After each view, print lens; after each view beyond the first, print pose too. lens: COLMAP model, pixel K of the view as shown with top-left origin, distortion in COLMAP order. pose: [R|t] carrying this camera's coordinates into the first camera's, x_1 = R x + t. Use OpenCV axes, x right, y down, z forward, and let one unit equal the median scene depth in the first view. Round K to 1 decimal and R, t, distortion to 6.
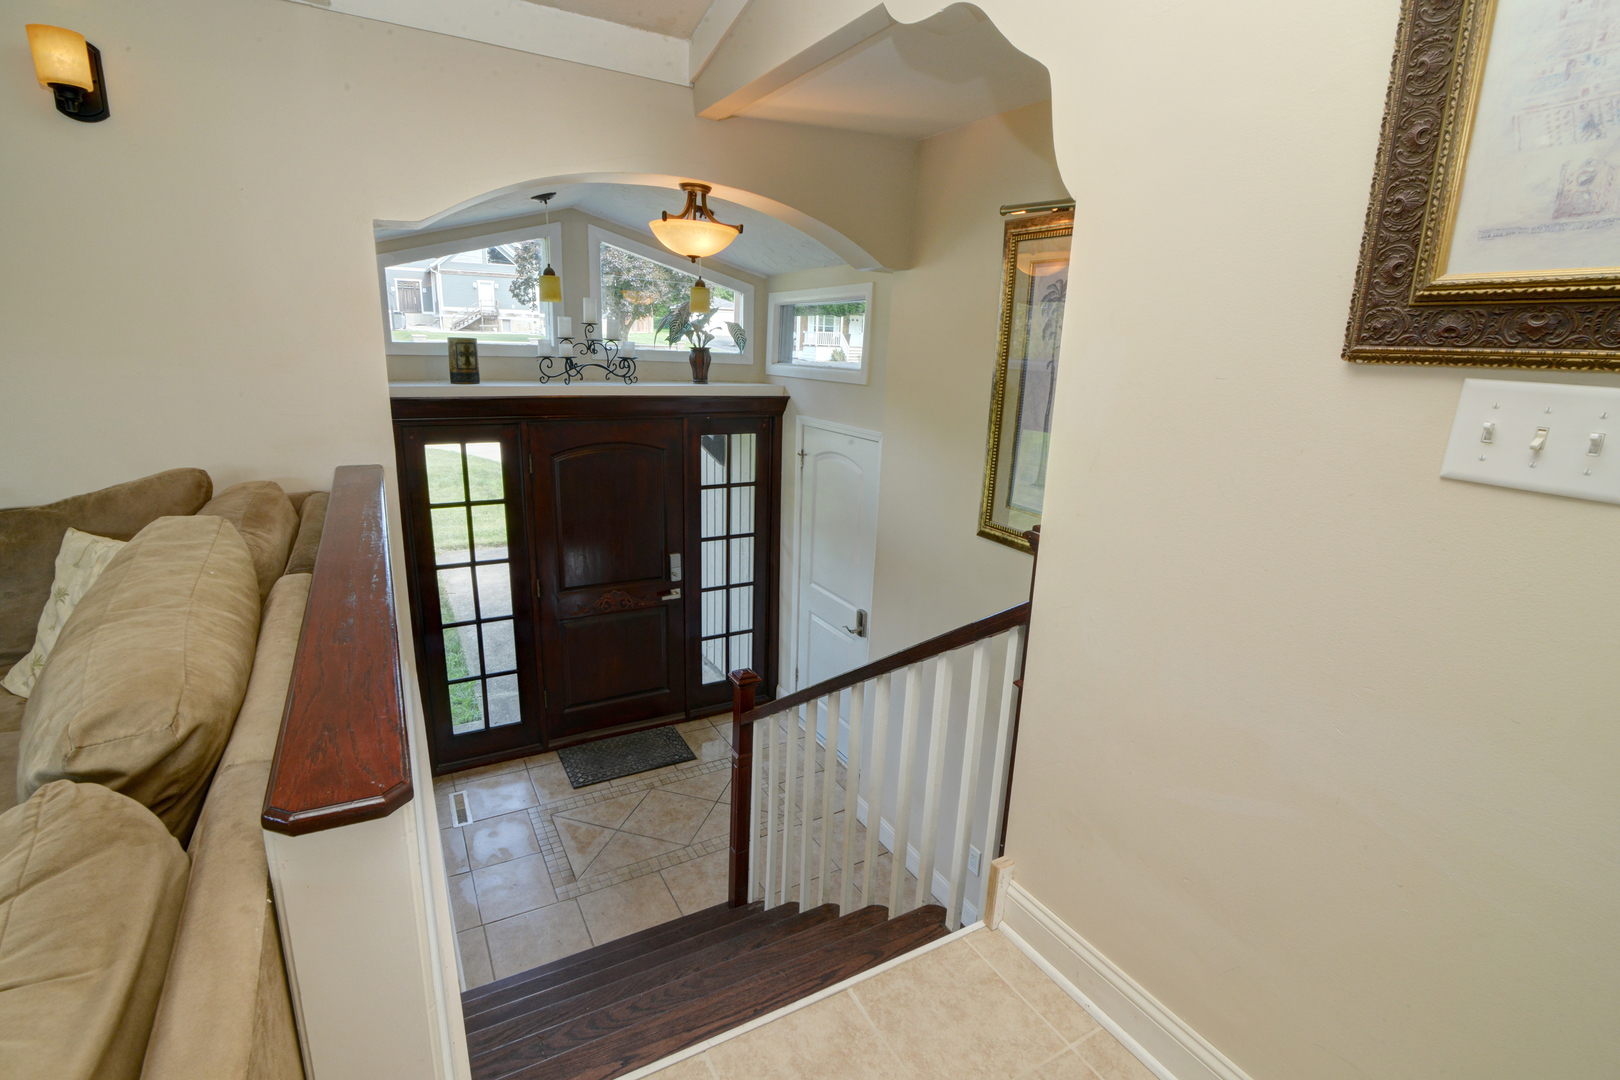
lens RADIAL K [[742.4, 0, 803.9], [0, 742.4, 539.6], [0, 0, 1]] dist [-0.021555, -0.000235]
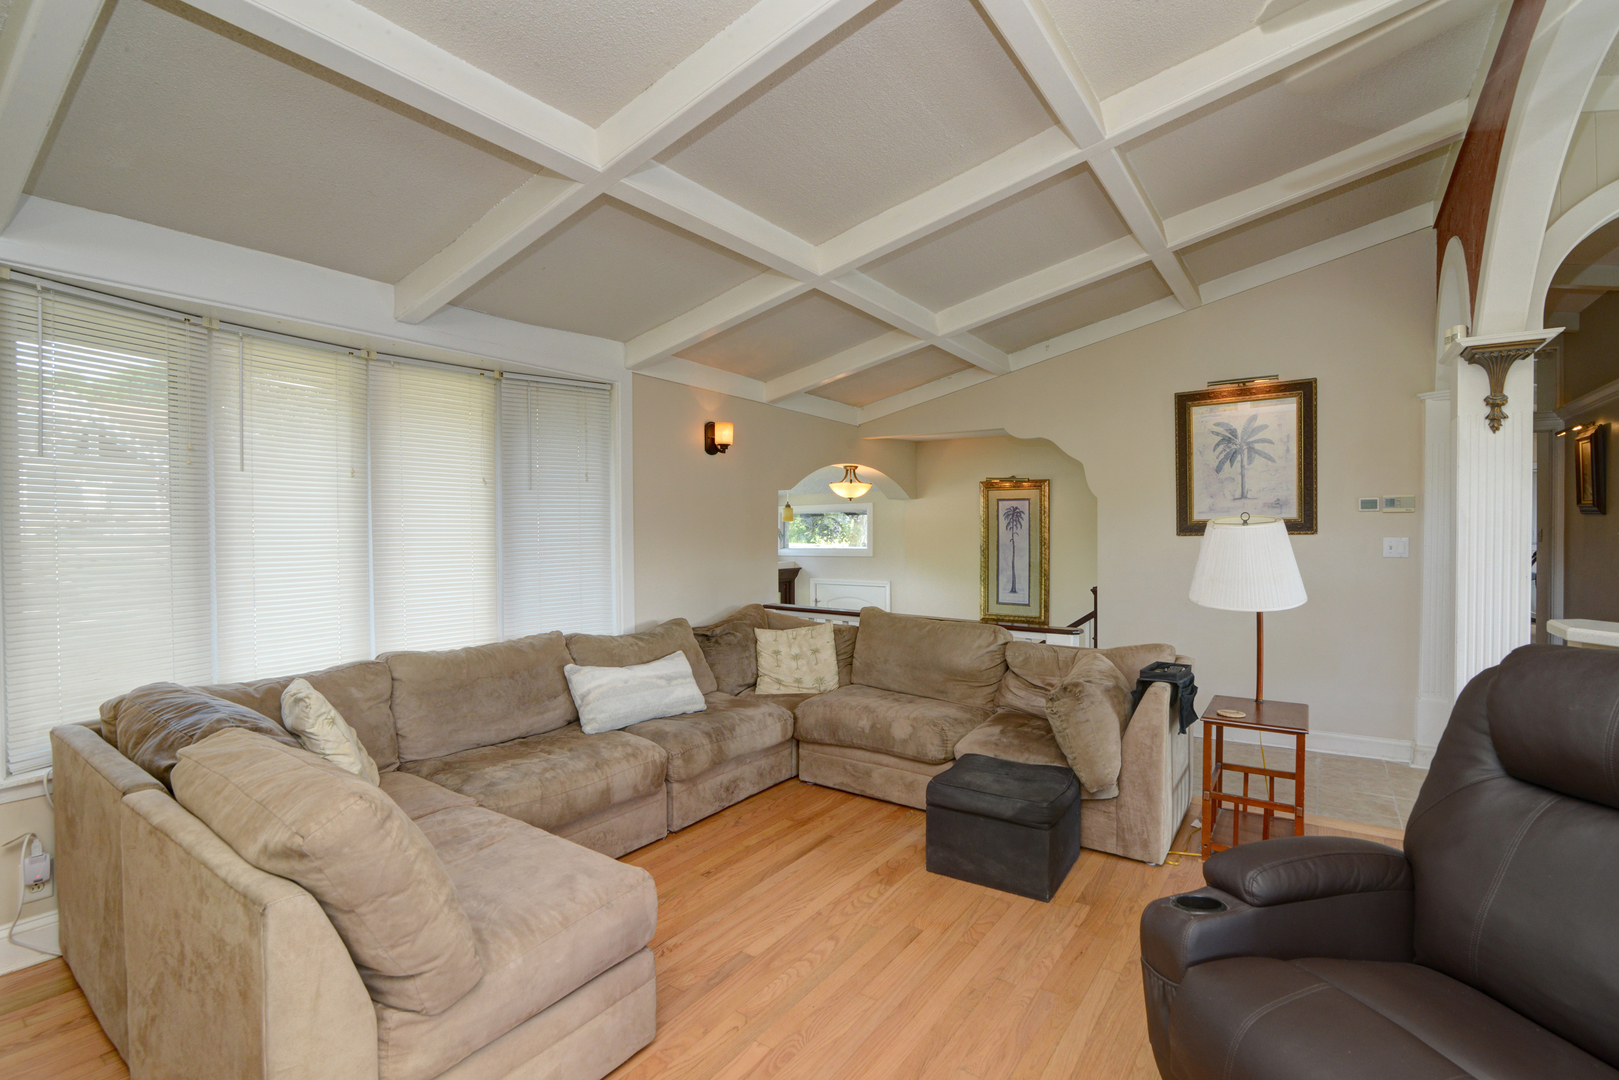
lens RADIAL K [[745.9, 0, 795.8], [0, 745.9, 538.4], [0, 0, 1]] dist [-0.016643, -0.000378]
pose [[0.903807, -0.045911, 0.425470, -0.741334], [0.146708, 0.967220, -0.207275, 0.085577], [-0.402007, 0.249756, 0.880916, -0.469590]]
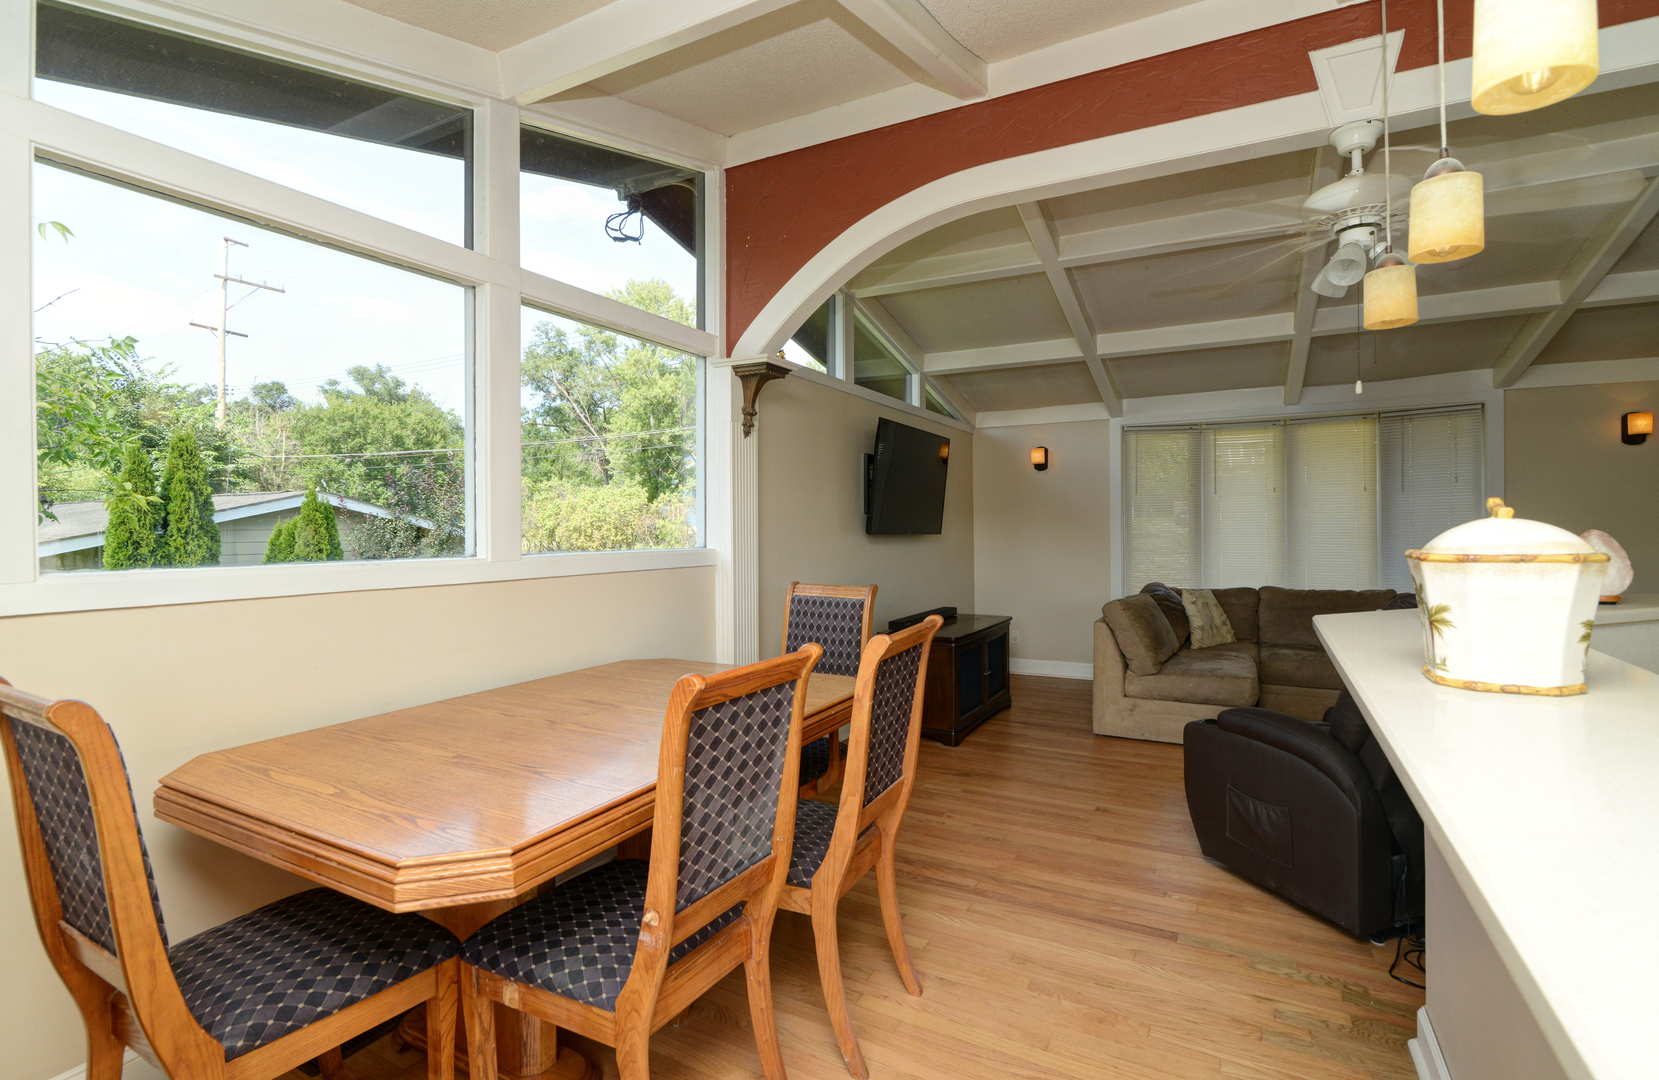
lens RADIAL K [[777.8, 0, 826.8], [0, 777.8, 539.7], [0, 0, 1]] dist [-0.017391, -0.000603]
pose [[0.530531, -0.030190, -0.847128, -0.127258], [-0.190711, 0.969493, -0.153987, 0.246798], [0.825933, 0.243252, 0.508589, -0.971893]]
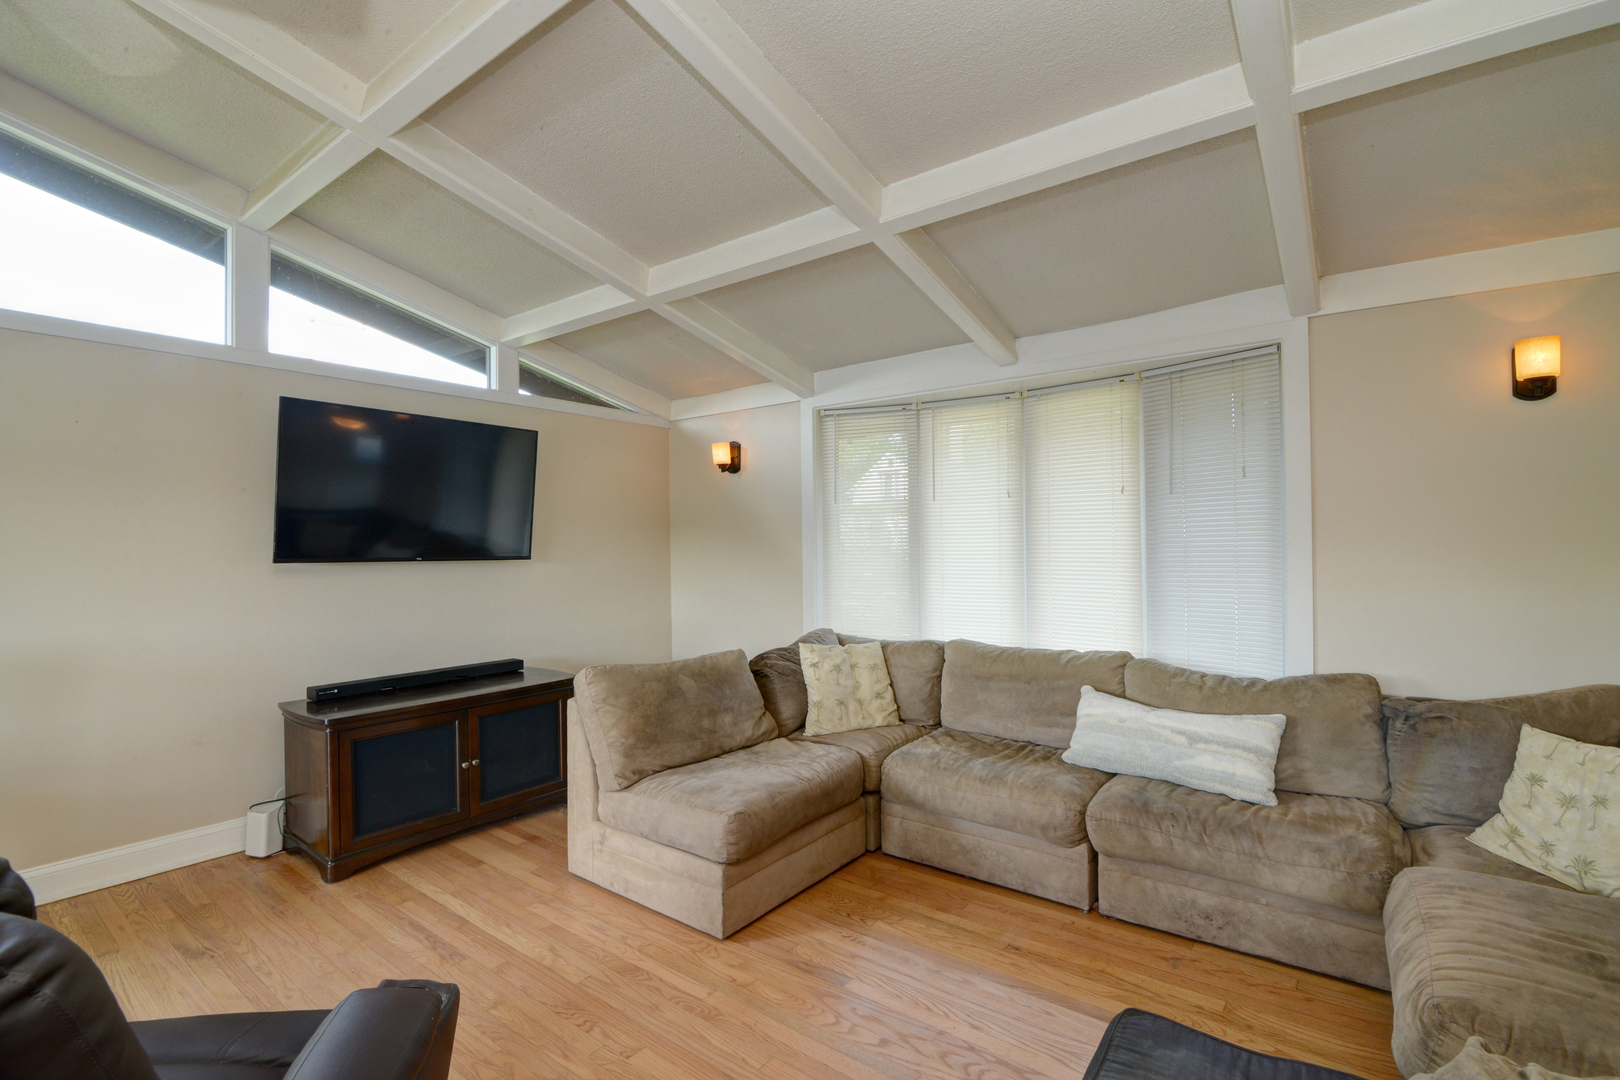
lens RADIAL K [[742.4, 0, 803.9], [0, 742.4, 539.6], [0, 0, 1]] dist [-0.021555, -0.000235]
pose [[0.395420, -0.047353, -0.917279, -0.145932], [-0.212643, 0.966819, -0.141577, 0.044375], [0.893547, 0.251035, 0.372231, -0.229811]]
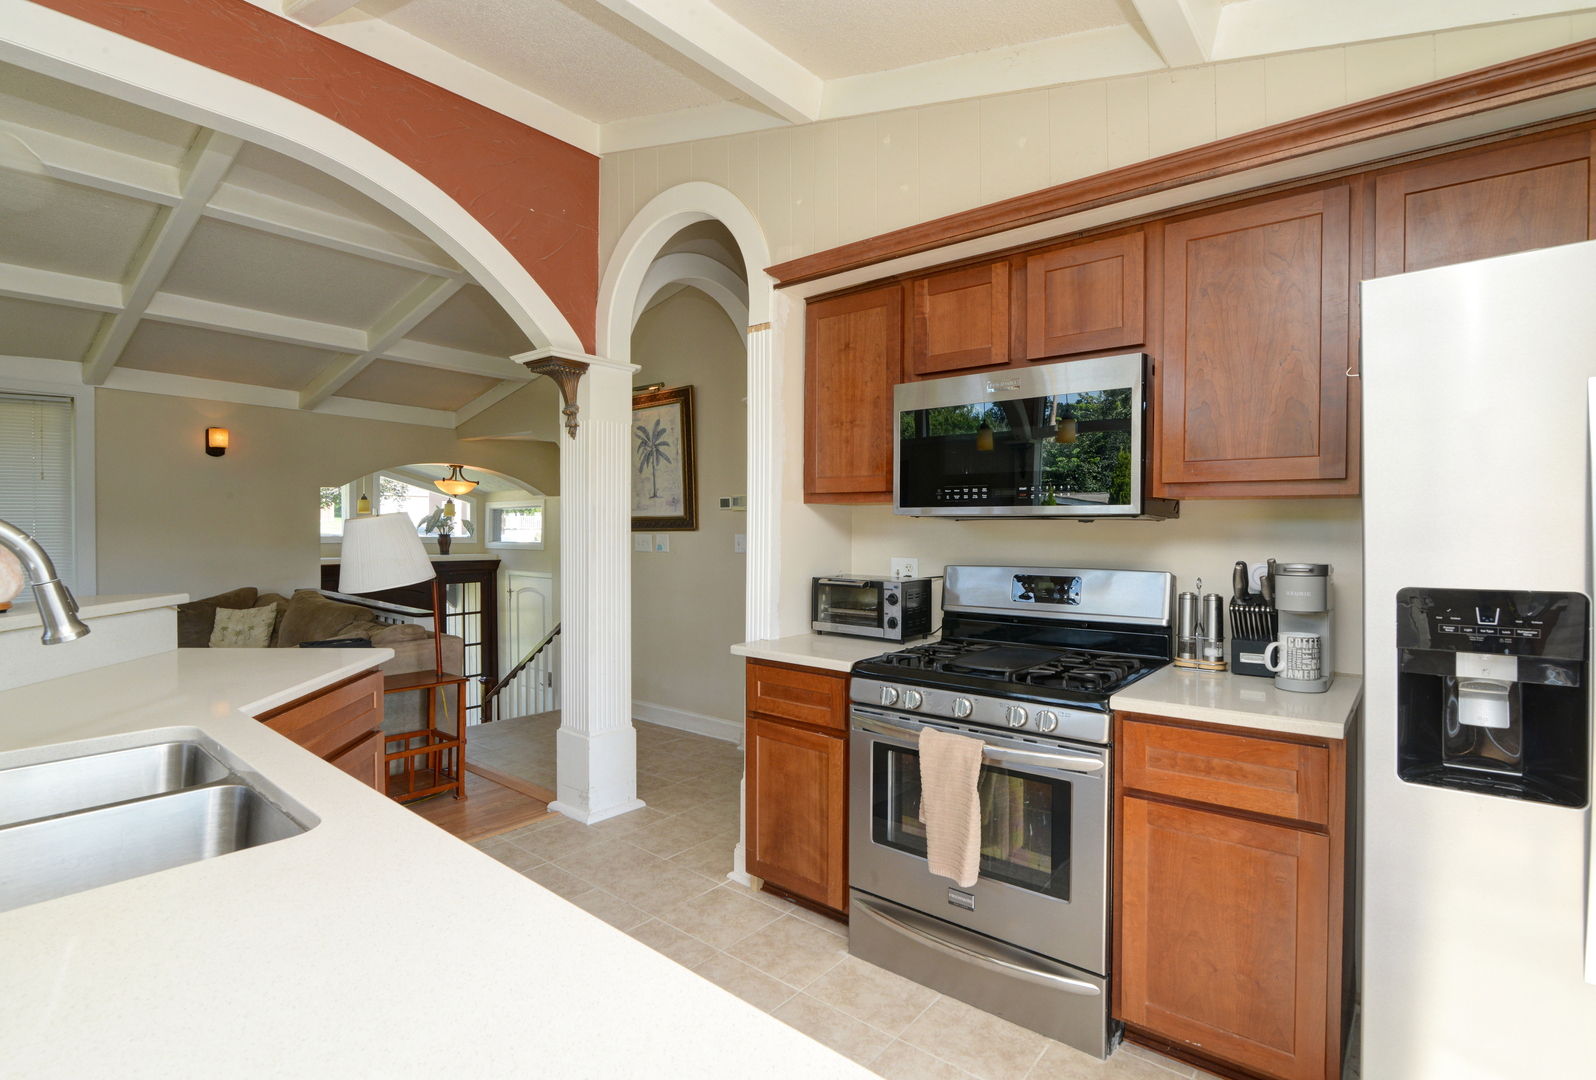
lens RADIAL K [[757.3, 0, 793.1], [0, 757.3, 540.1], [0, 0, 1]] dist [-0.020514, 0.000058]
pose [[0.933810, -0.038283, 0.355715, -0.006759], [0.120497, 0.969824, -0.211948, 0.226427], [-0.336867, 0.240782, 0.910244, -0.879728]]
